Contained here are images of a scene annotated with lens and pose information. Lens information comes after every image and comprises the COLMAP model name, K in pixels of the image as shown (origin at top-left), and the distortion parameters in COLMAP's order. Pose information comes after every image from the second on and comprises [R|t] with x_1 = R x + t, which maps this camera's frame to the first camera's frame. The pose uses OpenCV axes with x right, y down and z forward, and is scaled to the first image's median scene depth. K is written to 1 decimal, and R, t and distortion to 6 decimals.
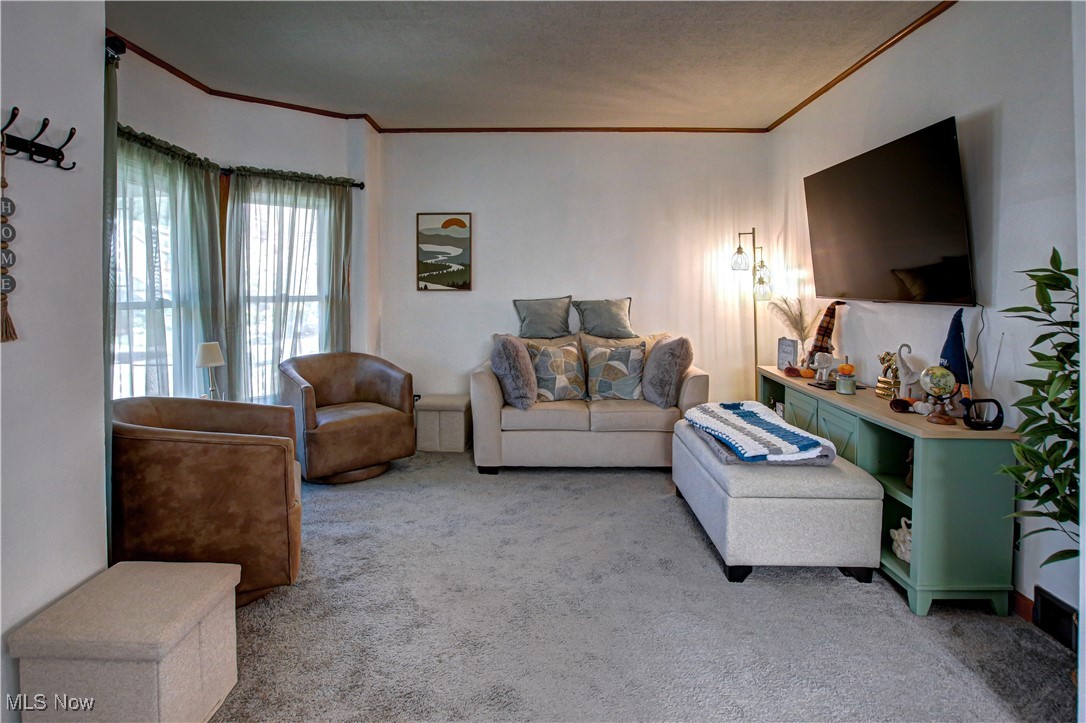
lens RADIAL K [[567.5, 0, 554.2], [0, 567.5, 298.5], [0, 0, 1]] dist [-0.025360, 0.000369]
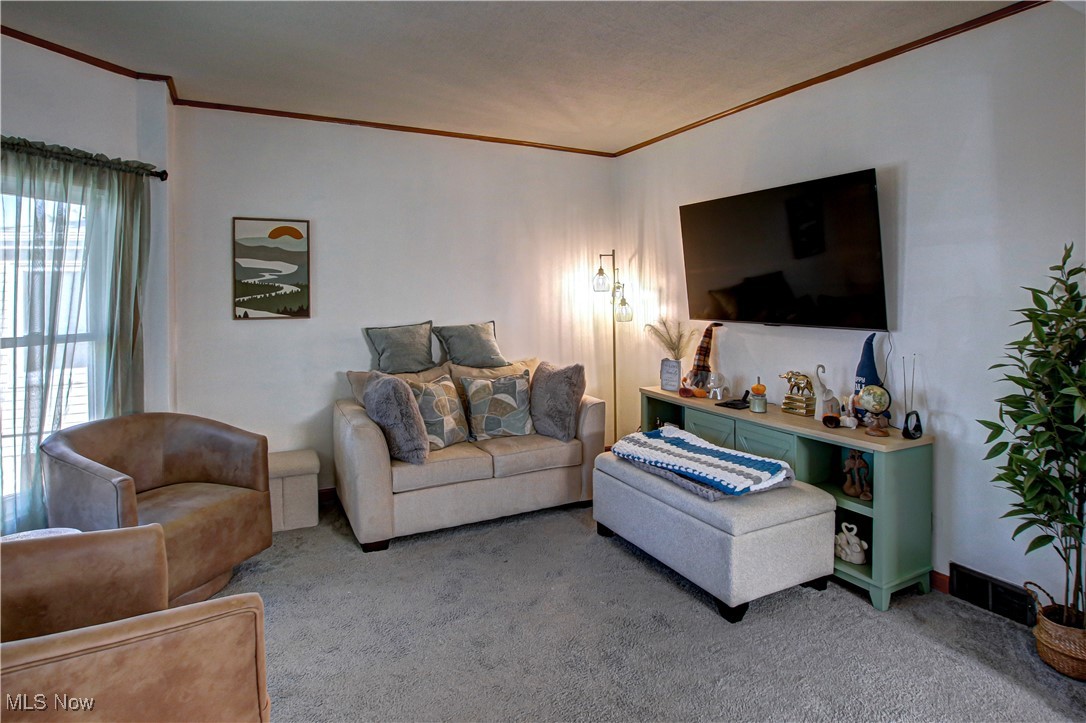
lens RADIAL K [[567.5, 0, 554.2], [0, 567.5, 298.5], [0, 0, 1]] dist [-0.025360, 0.000369]
pose [[0.887427, -0.008702, 0.460866, -0.250786], [0.015944, 0.999803, -0.011823, -0.032010], [-0.460672, 0.017840, 0.887391, 0.168523]]
